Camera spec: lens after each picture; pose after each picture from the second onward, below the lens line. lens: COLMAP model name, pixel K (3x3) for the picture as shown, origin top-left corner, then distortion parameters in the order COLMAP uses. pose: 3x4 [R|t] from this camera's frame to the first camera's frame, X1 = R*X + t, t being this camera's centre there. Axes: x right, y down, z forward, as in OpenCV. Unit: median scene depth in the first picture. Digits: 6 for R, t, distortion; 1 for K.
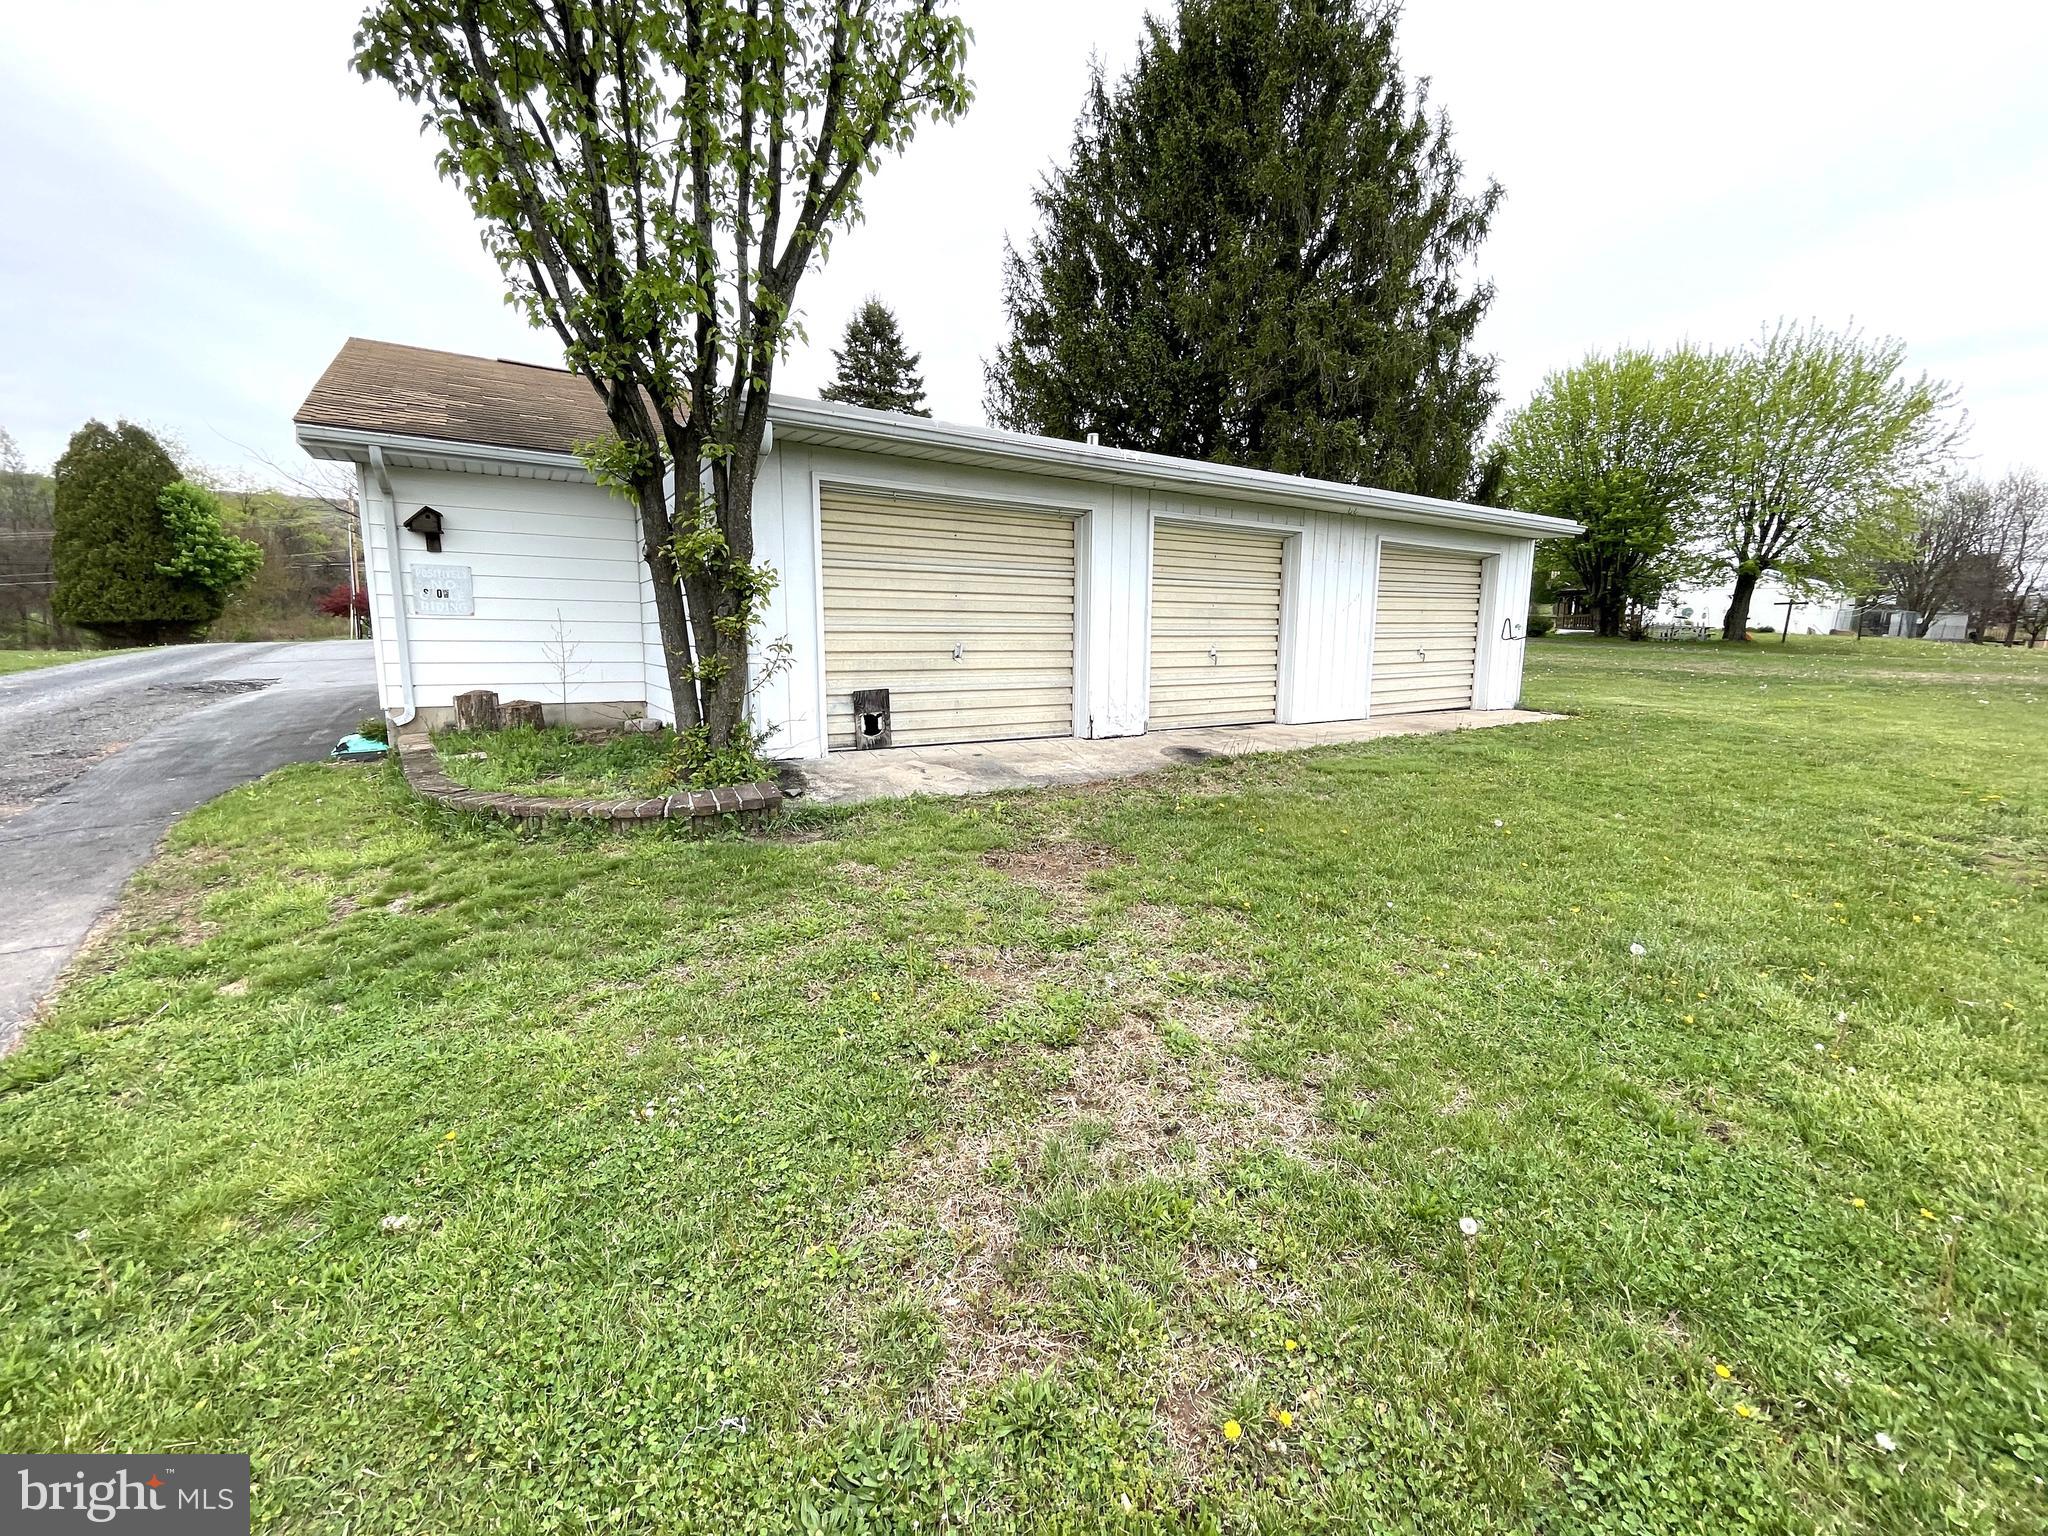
lens RADIAL K [[840.1, 0, 1011.4], [0, 840.1, 759.3], [0, 0, 1]] dist [-0.000495, -0.000201]
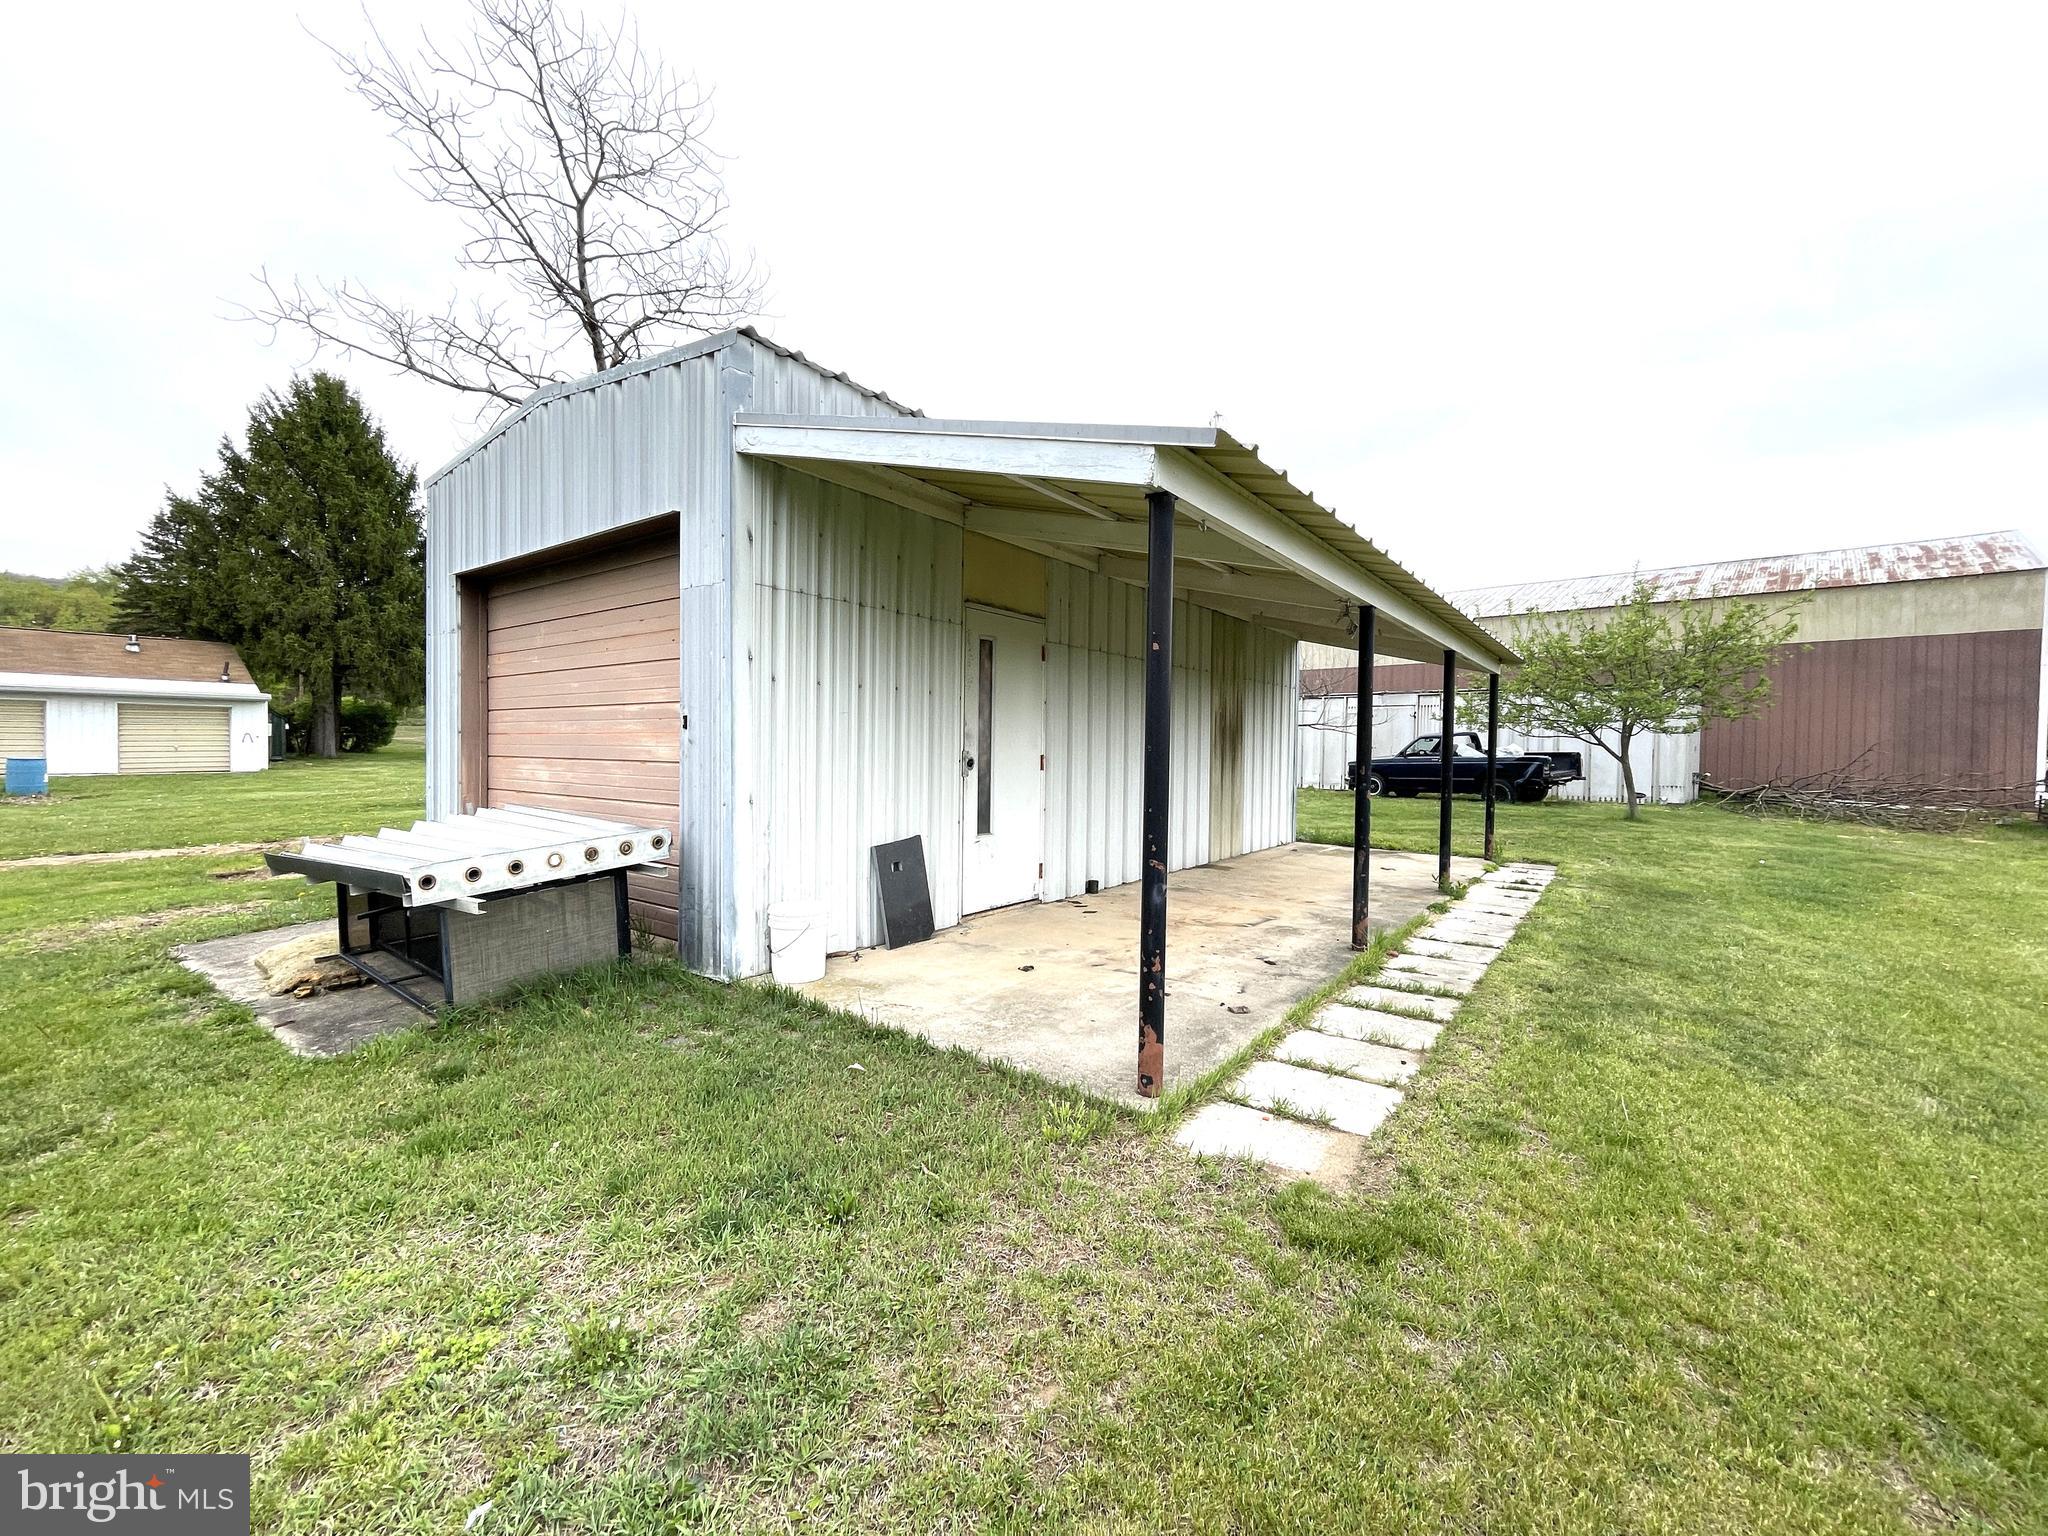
lens RADIAL K [[840.1, 0, 1011.4], [0, 840.1, 759.3], [0, 0, 1]] dist [-0.000495, -0.000201]
pose [[0.943687, 0.001504, 0.330835, 2.577516], [0.040124, 0.992088, -0.118961, 0.377565], [-0.328397, 0.125537, 0.936160, -2.674871]]
